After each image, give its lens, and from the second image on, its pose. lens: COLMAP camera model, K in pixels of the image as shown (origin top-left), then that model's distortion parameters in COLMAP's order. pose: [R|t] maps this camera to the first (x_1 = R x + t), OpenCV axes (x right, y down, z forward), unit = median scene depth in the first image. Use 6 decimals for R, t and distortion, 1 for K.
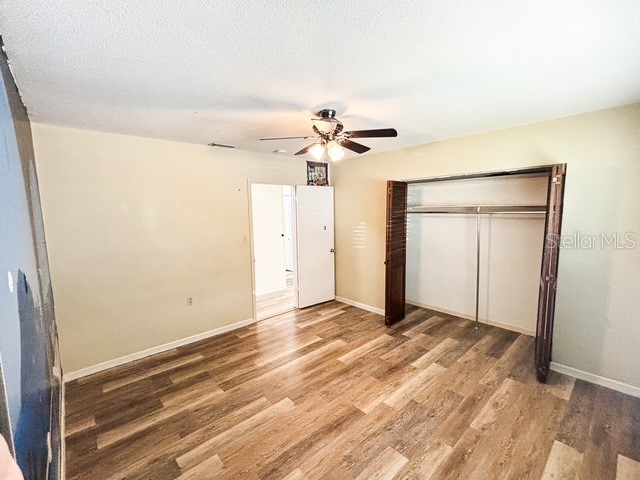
lens RADIAL K [[282.2, 0, 321.4], [0, 282.2, 240.1], [0, 0, 1]] dist [0.003645, -0.001157]
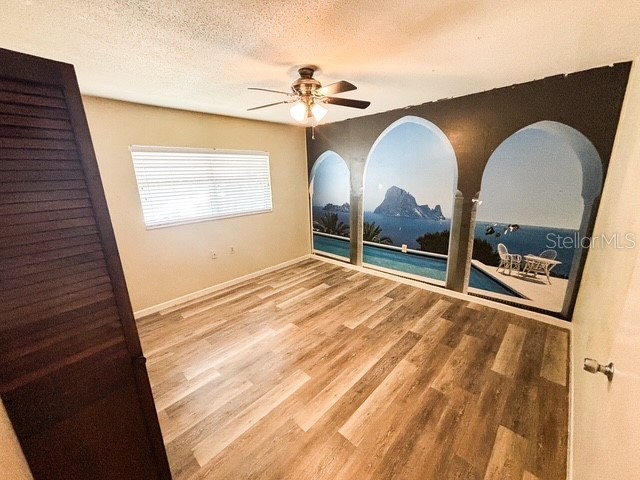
lens RADIAL K [[259.9, 0, 319.2], [0, 259.9, 241.1], [0, 0, 1]] dist [0.004449, -0.000474]
pose [[-0.996183, 0.063243, -0.060170, 0.066404], [0.037890, 0.934237, 0.354635, -0.205713], [0.078641, 0.351002, -0.933067, 1.911687]]
